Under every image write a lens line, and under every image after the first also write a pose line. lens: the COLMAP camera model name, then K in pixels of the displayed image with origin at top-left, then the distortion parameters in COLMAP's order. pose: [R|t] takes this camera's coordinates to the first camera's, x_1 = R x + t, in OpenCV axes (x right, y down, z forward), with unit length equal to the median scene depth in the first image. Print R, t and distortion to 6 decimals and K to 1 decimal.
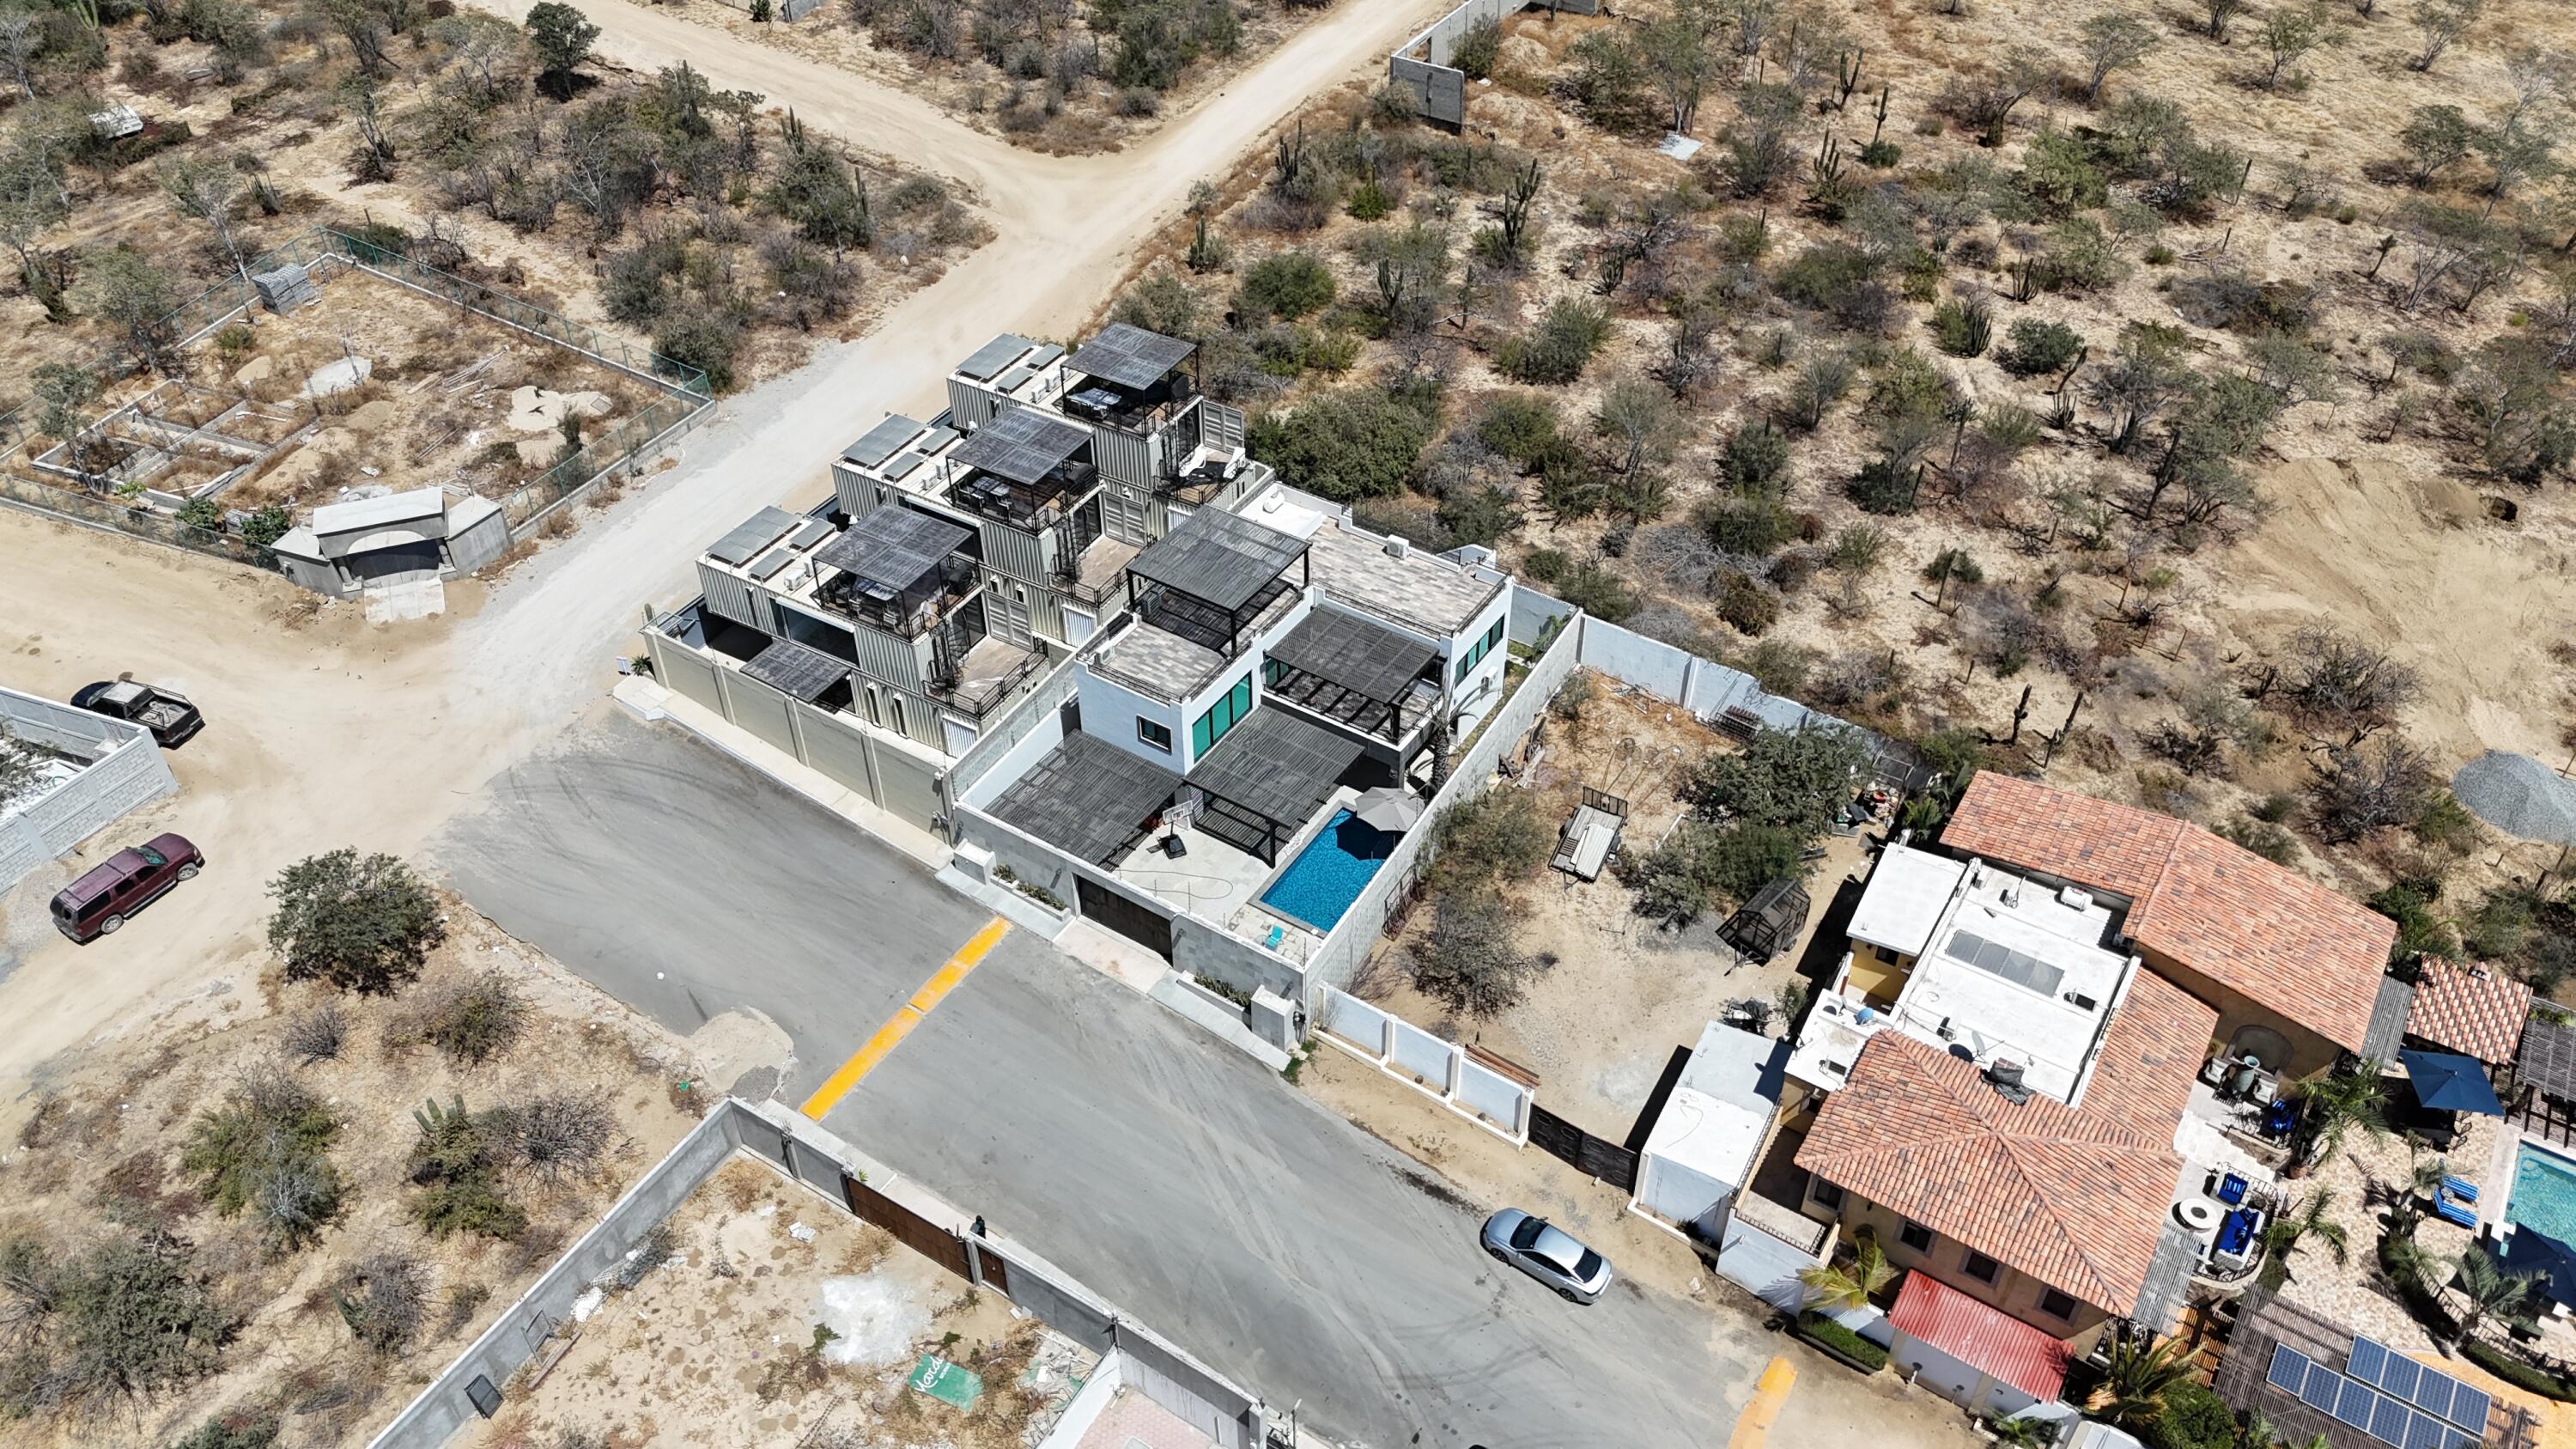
lens RADIAL K [[1896.9, 0, 1308.6], [0, 1896.9, 713.1], [0, 0, 1]] dist [0.066661, -0.062663]
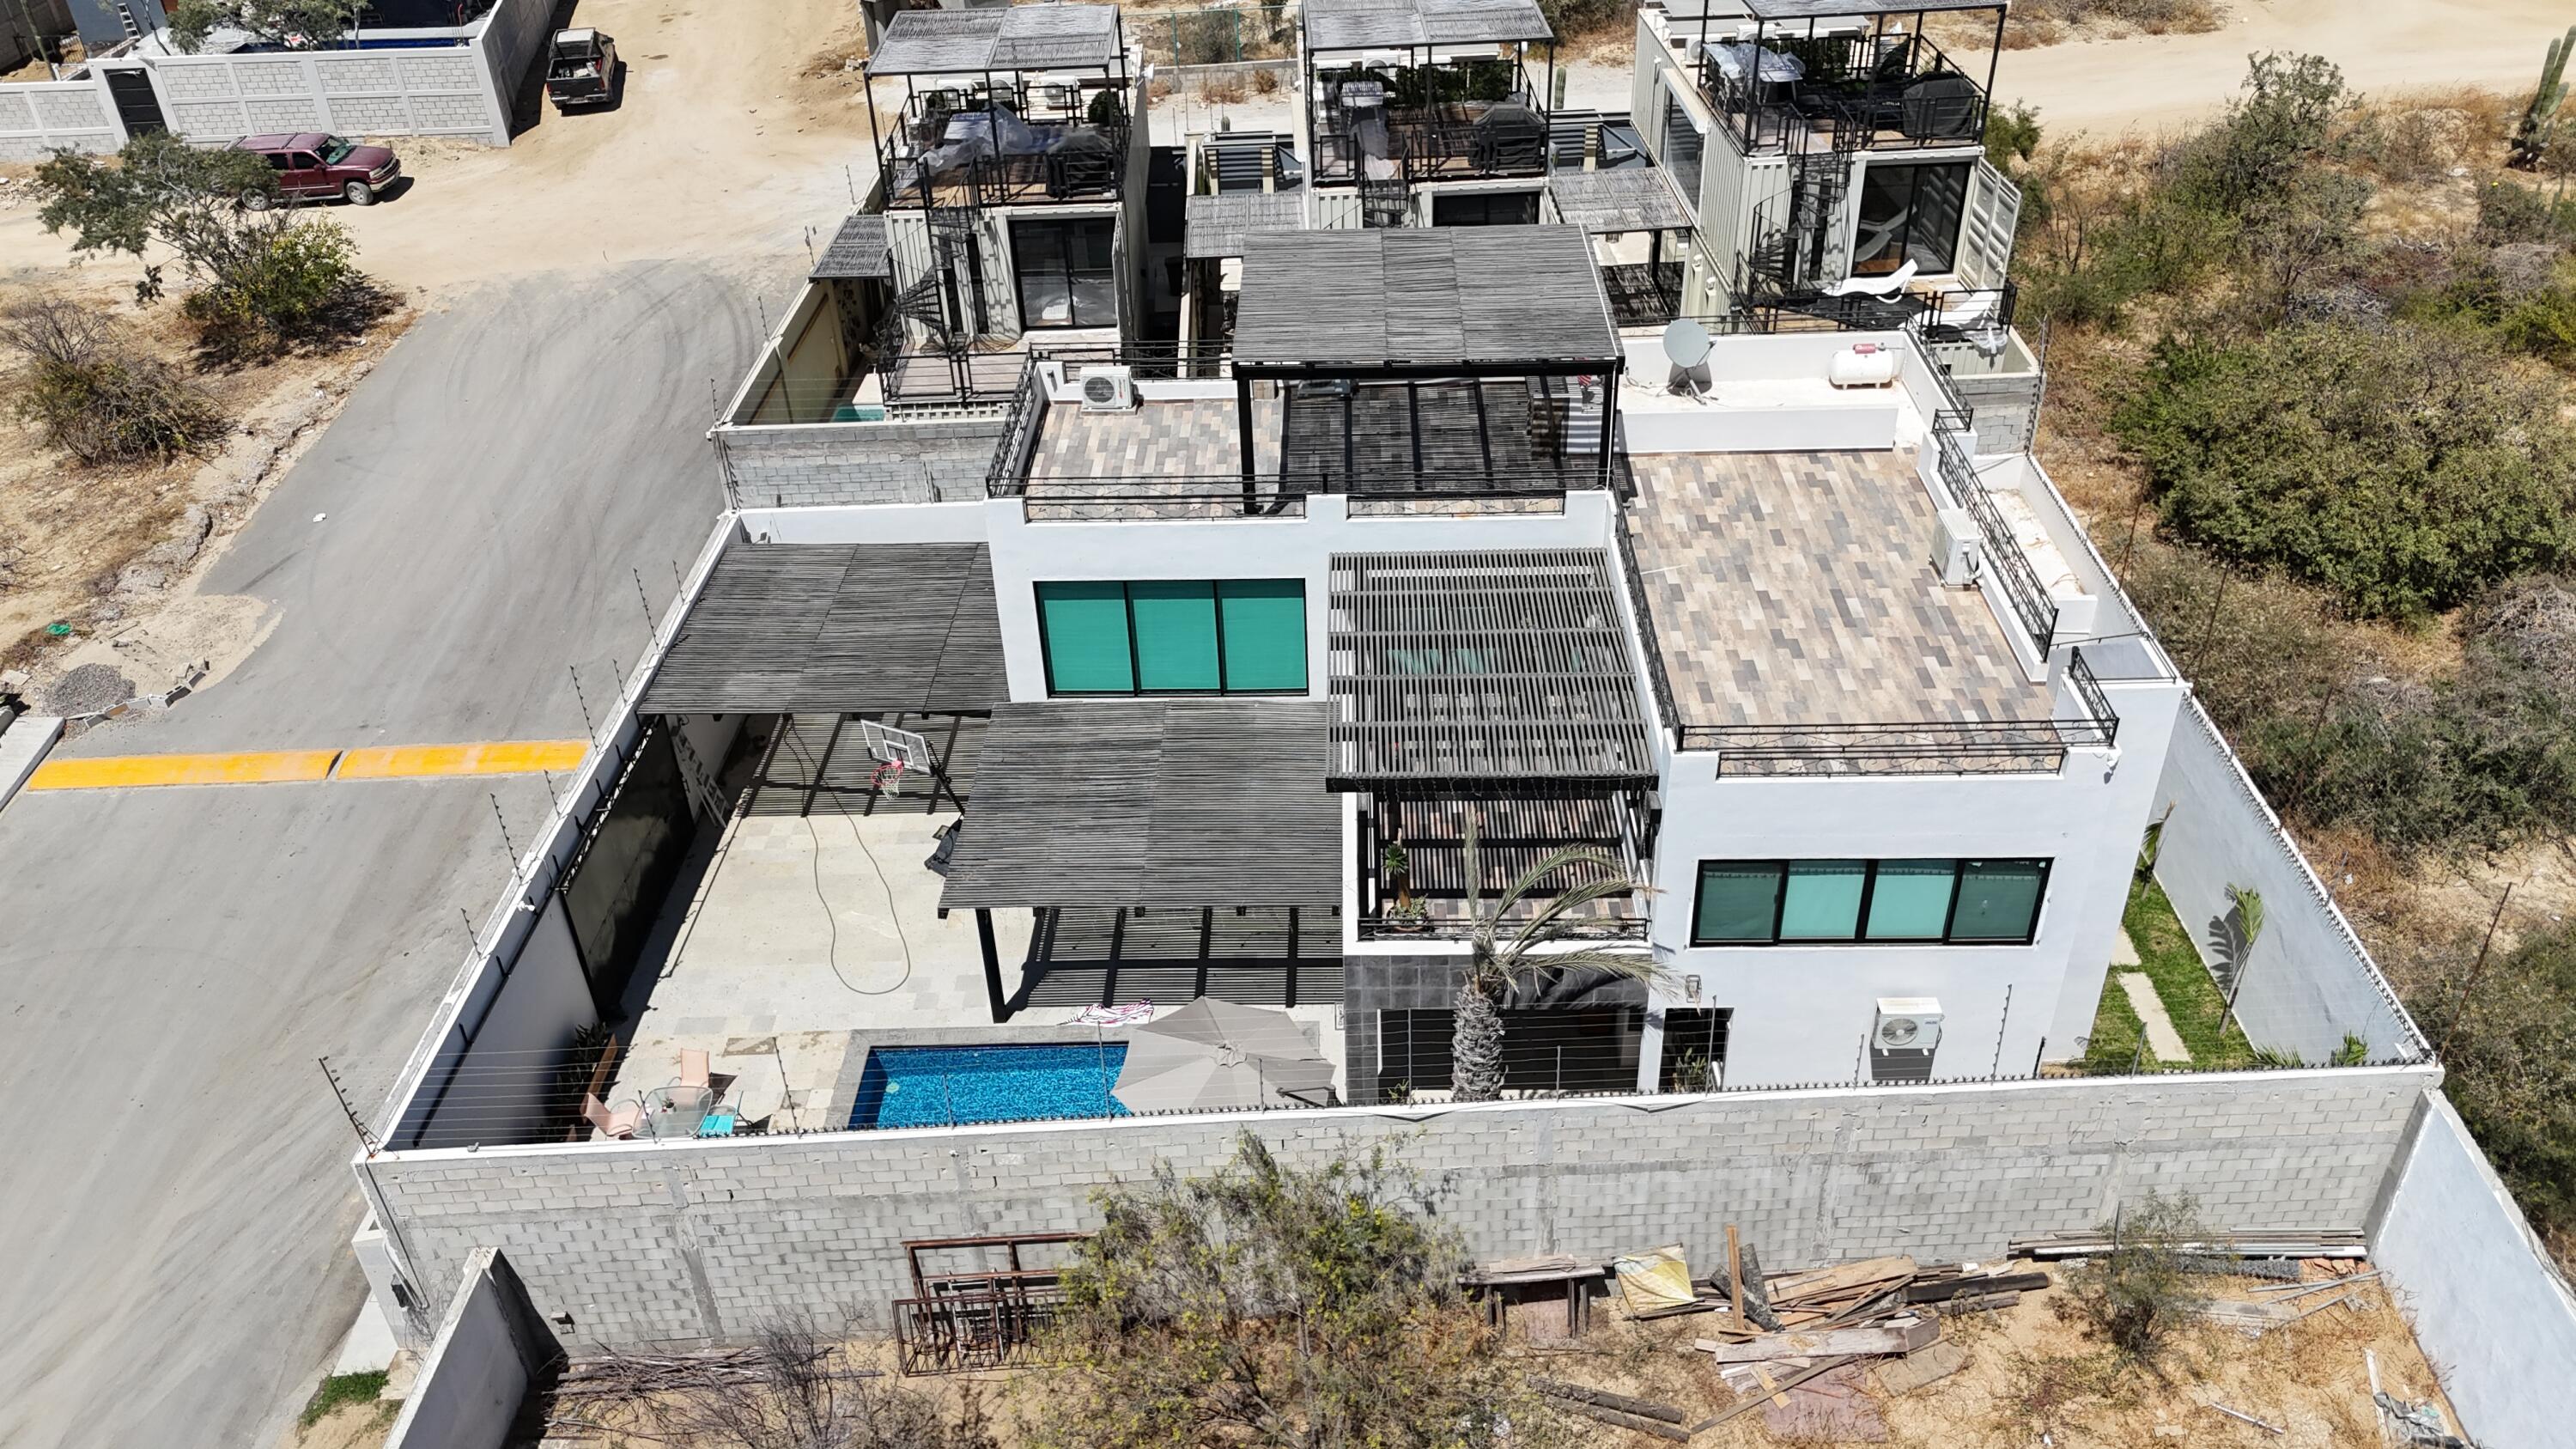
lens RADIAL K [[1896.9, 0, 1295.0], [0, 1896.9, 717.8], [0, 0, 1]] dist [0.066661, -0.062663]
pose [[0.522532, 0.464628, -0.714899, 0.244710], [-0.525752, 0.835676, 0.158843, -0.057602], [0.671227, 0.292860, 0.680946, 0.732208]]
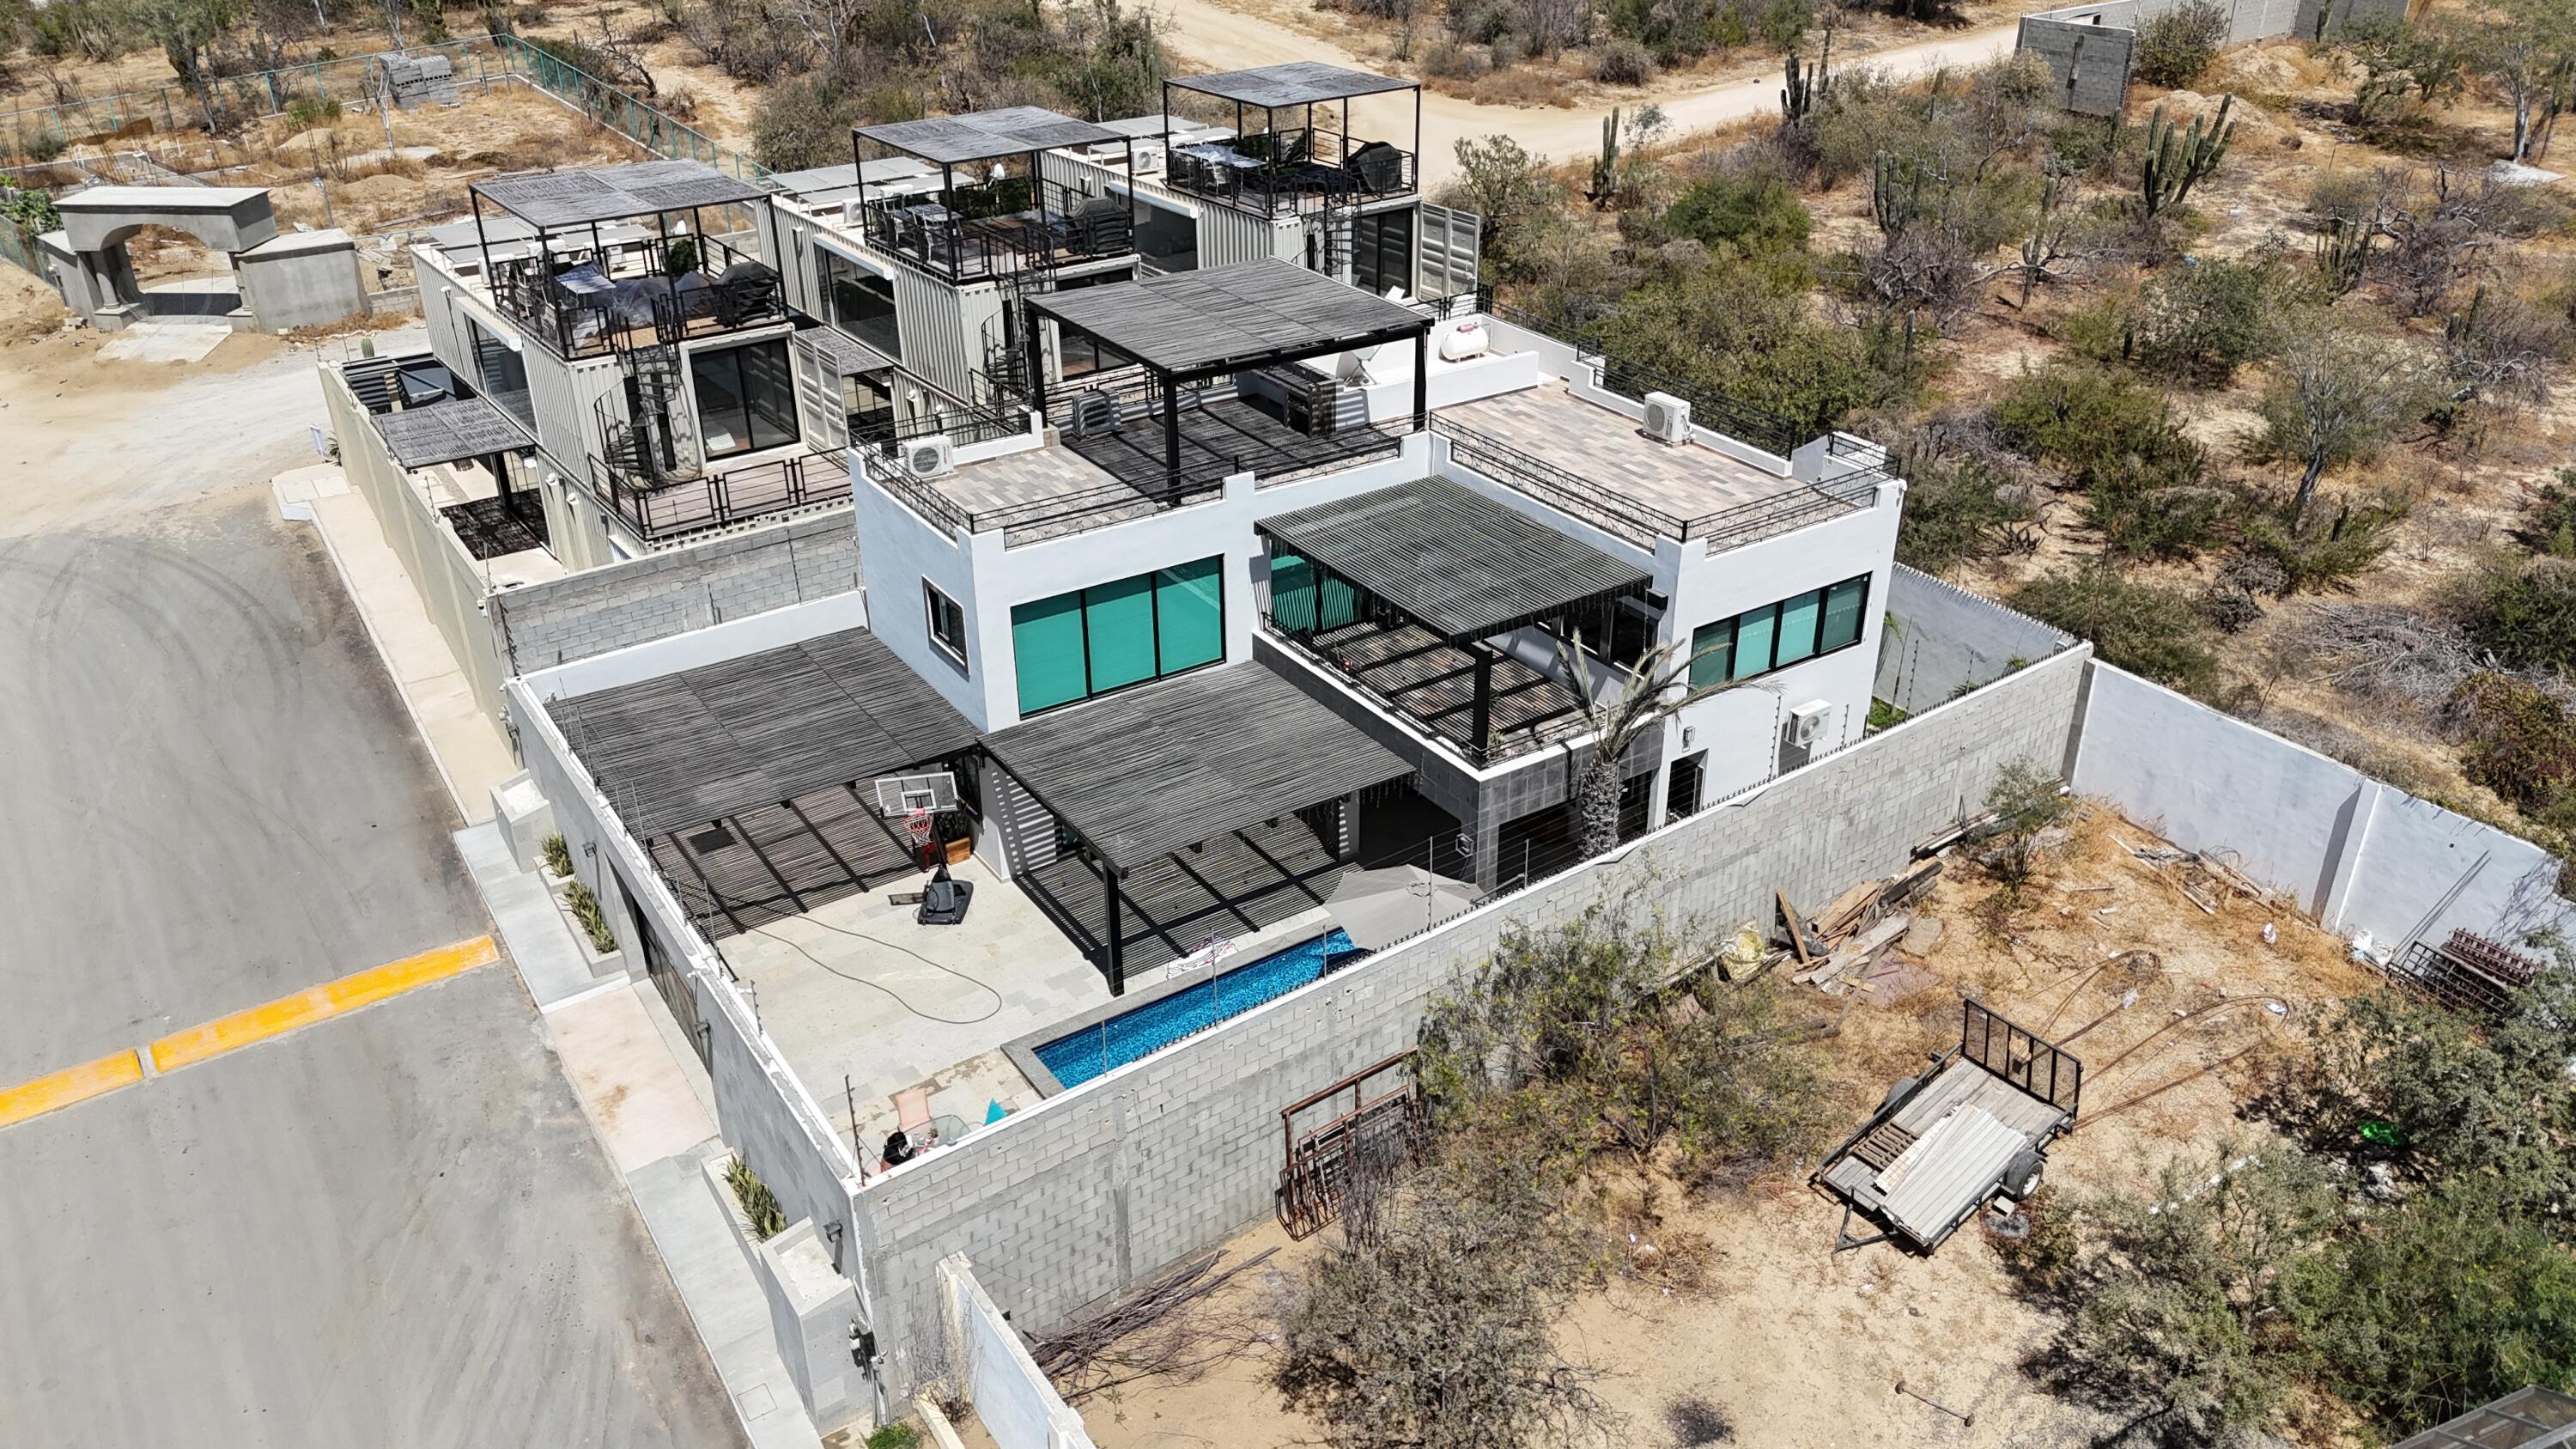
lens RADIAL K [[1896.9, 0, 1297.6], [0, 1896.9, 720.2], [0, 0, 1]] dist [0.066661, -0.062663]
pose [[0.915489, 0.182032, -0.358809, 0.146845], [-0.254312, 0.952863, -0.165459, 0.079769], [0.311777, 0.242726, 0.918629, 0.596052]]
